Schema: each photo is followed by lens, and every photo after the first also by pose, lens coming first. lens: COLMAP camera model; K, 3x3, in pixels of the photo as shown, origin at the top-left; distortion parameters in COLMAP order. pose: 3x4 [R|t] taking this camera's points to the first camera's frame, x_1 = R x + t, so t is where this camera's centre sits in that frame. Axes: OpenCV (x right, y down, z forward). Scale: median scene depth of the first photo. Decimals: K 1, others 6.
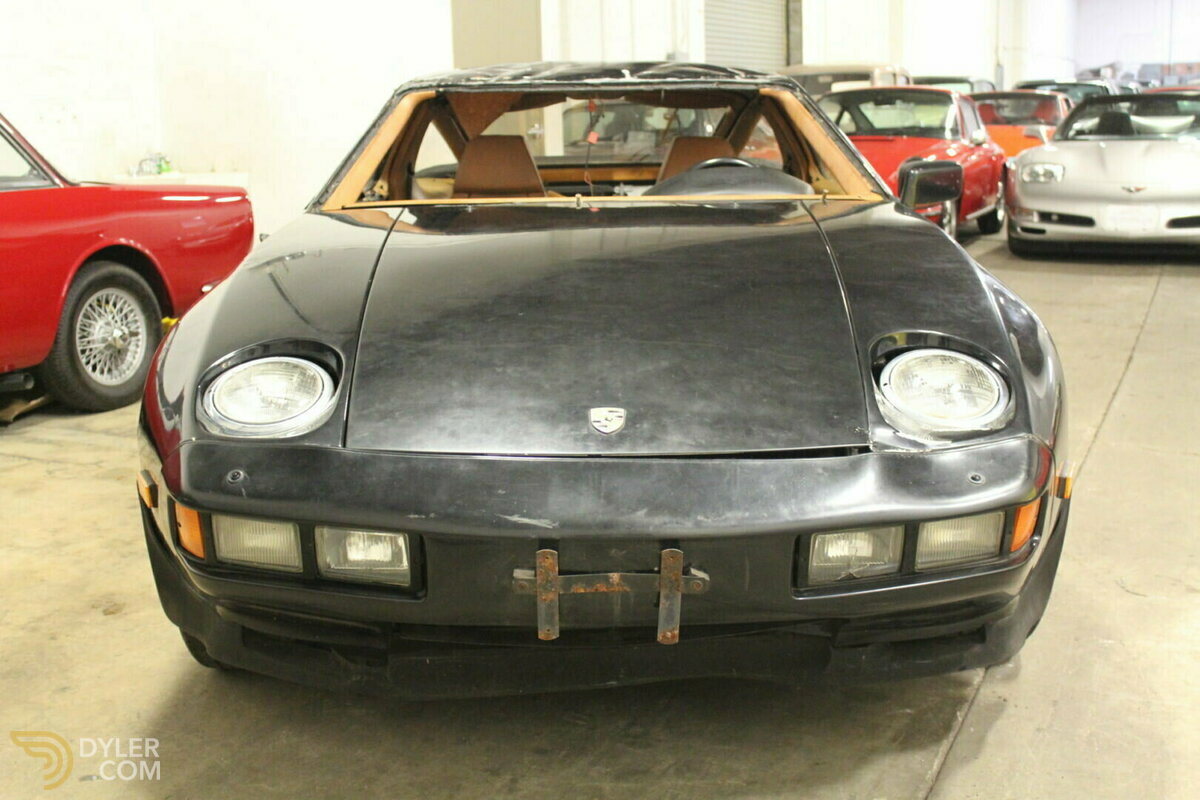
lens RADIAL K [[1431.6, 0, 601.5], [0, 1431.6, 400.6], [0, 0, 1]] dist [-0.057930, 0.000000]
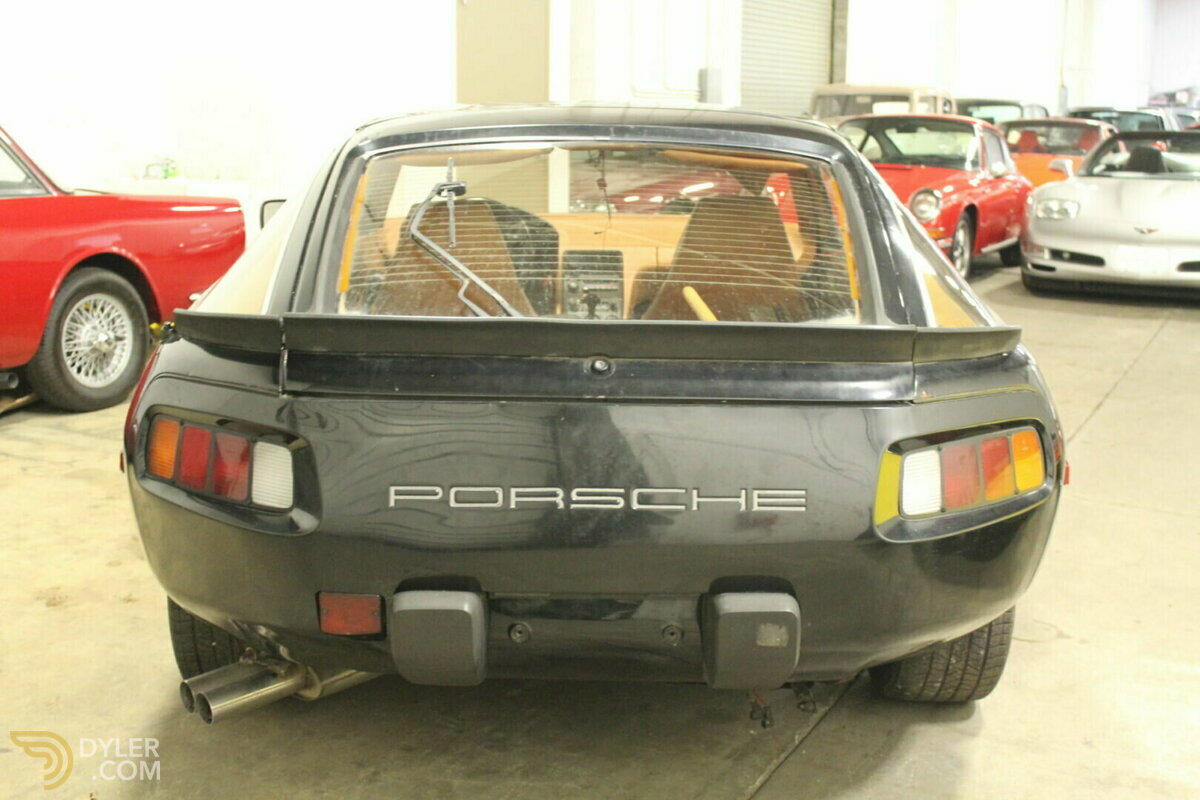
lens RADIAL K [[1492.4, 0, 604.8], [0, 1492.4, 400.9], [0, 0, 1]] dist [-0.050053, 0.000000]
pose [[0.998312, 0.045406, -0.036221, 0.089319], [-0.045653, 0.998939, -0.006012, -0.014959], [0.035909, 0.007656, 0.999326, -0.094080]]
